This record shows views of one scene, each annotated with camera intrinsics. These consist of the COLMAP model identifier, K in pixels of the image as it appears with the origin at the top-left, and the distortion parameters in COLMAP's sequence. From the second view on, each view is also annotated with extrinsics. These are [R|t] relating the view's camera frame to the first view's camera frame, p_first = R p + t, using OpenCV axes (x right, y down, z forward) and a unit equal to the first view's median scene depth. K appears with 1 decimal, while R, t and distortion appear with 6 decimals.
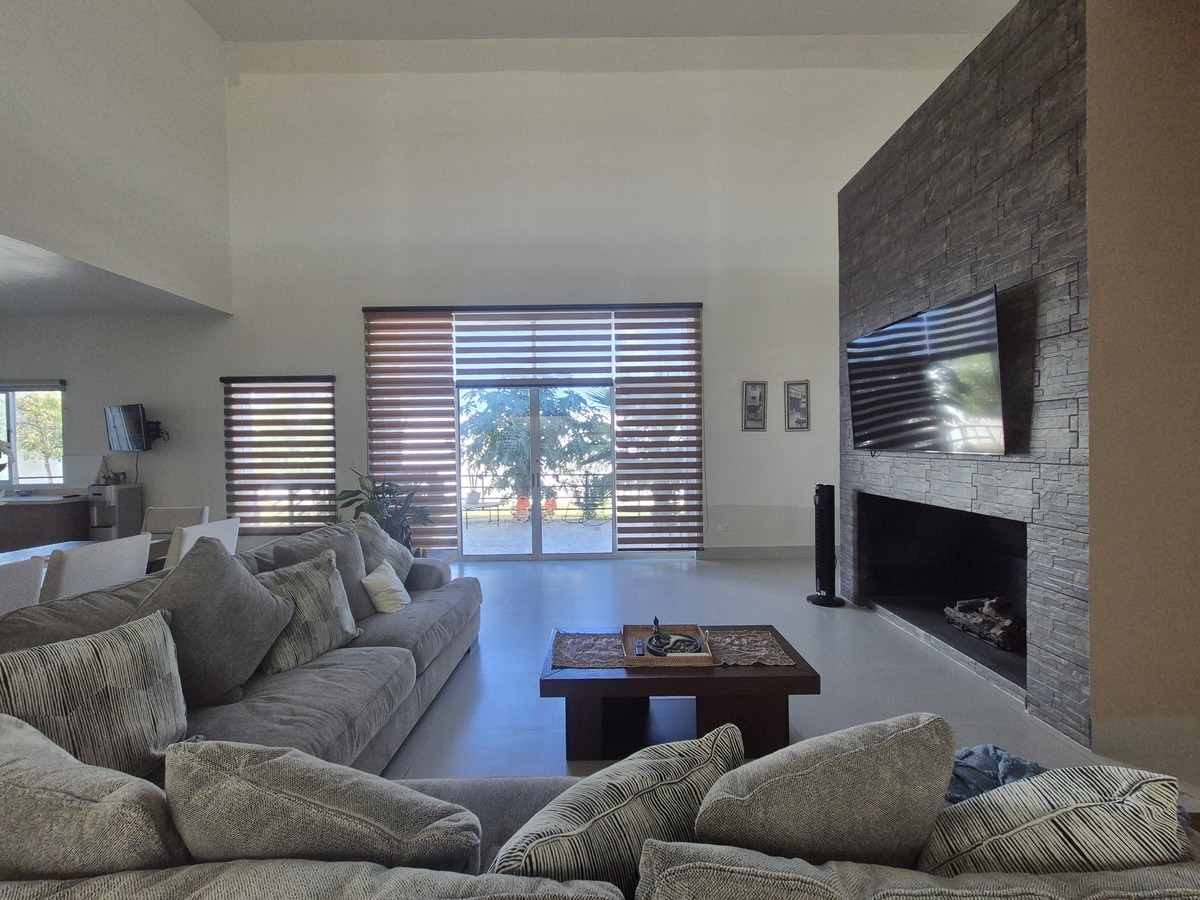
lens RADIAL K [[490.6, 0, 600.9], [0, 490.6, 453.0], [0, 0, 1]] dist [-0.000759, 0.000562]
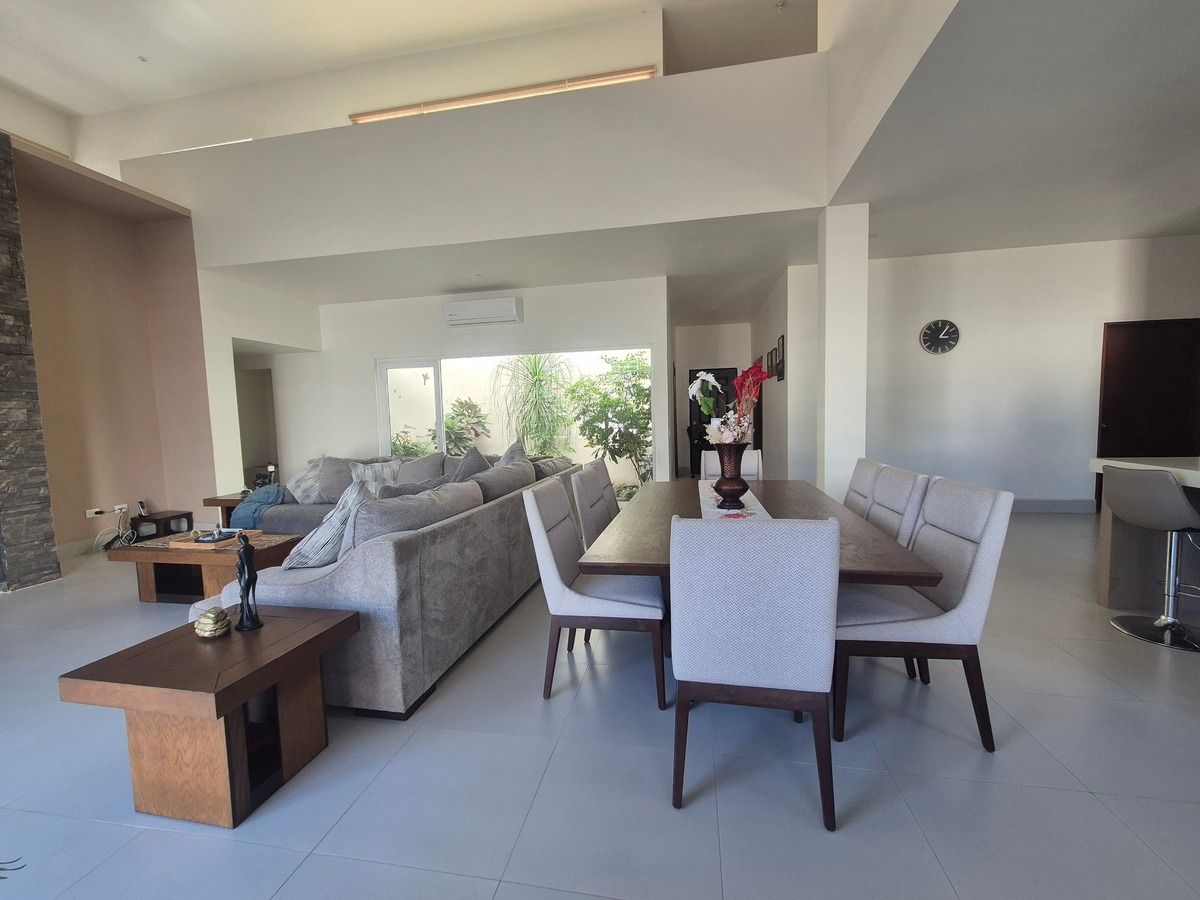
lens RADIAL K [[490.6, 0, 600.8], [0, 490.6, 448.0], [0, 0, 1]] dist [-0.000759, 0.000562]
pose [[-0.980162, 0.028113, 0.196192, -0.558570], [0.044808, 0.995692, 0.081182, 0.015244], [-0.193065, 0.088362, -0.977199, 0.924687]]
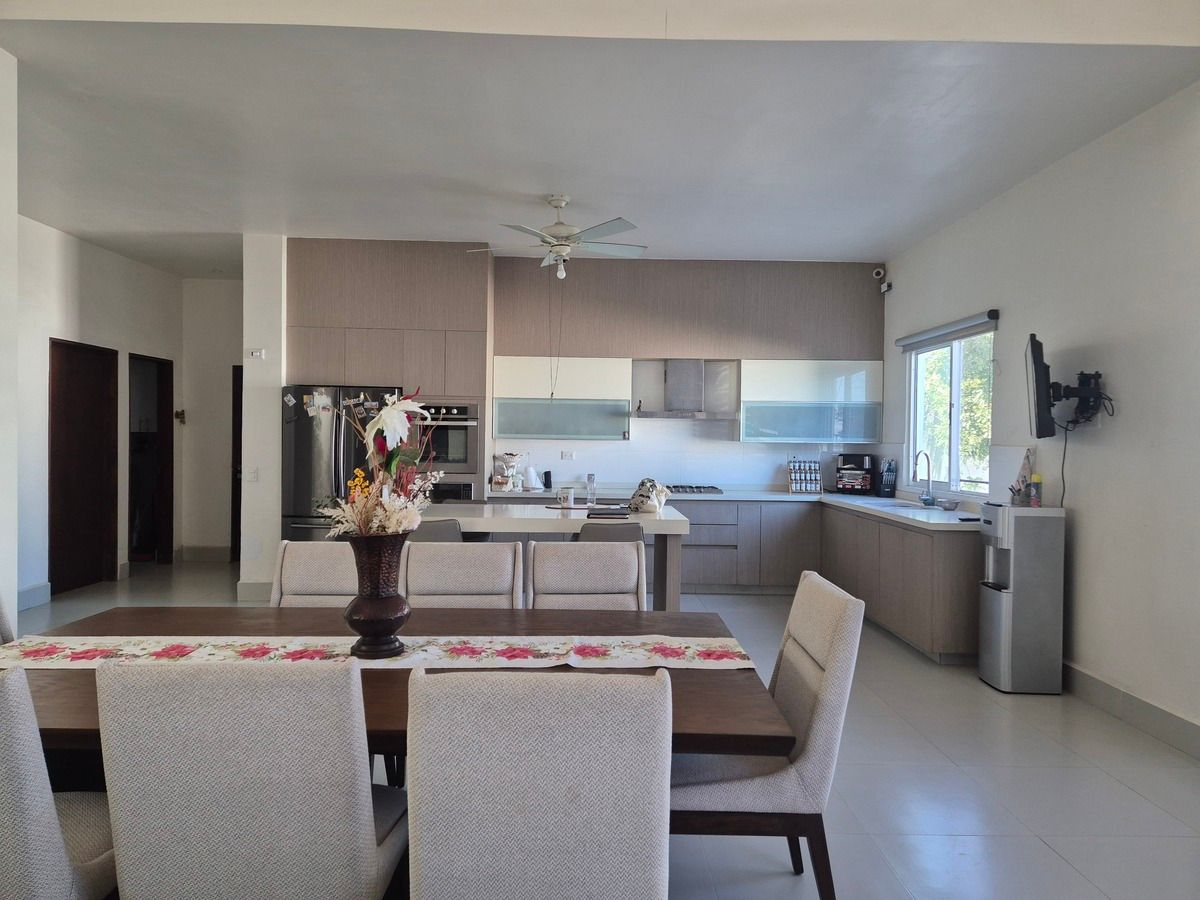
lens RADIAL K [[798.7, 0, 601.2], [0, 798.7, 449.1], [0, 0, 1]] dist [0.053471, -0.024293]
pose [[0.012164, 0.026321, -0.999580, -0.178411], [-0.029312, 0.999233, 0.025955, -0.001755], [0.999496, 0.028984, 0.012926, 0.548887]]
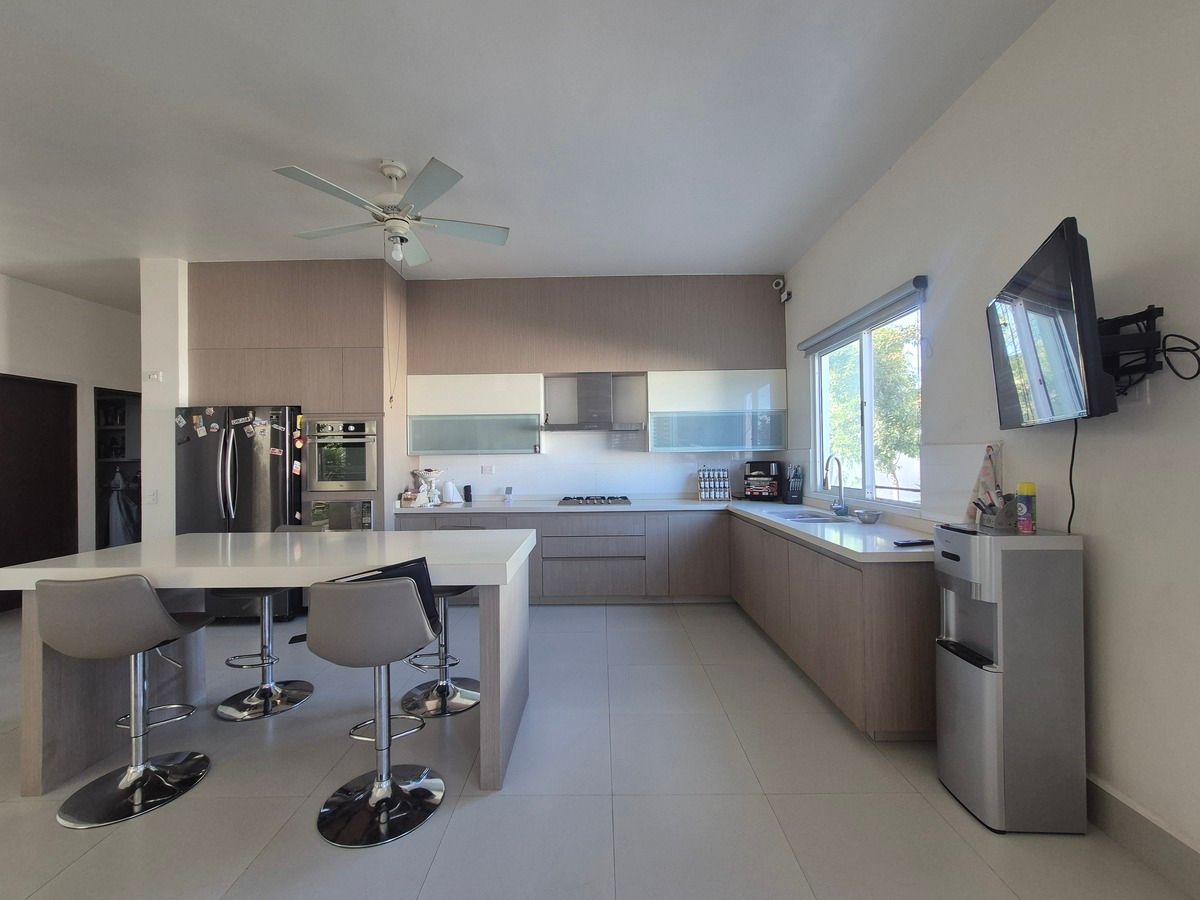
lens RADIAL K [[490.6, 0, 603.6], [0, 490.6, 453.7], [0, 0, 1]] dist [-0.000759, 0.000562]
pose [[-0.009166, 0.005692, -0.999942, -0.644294], [-0.002800, 0.999980, 0.005718, 0.011175], [0.999954, 0.002852, -0.009150, 0.717130]]
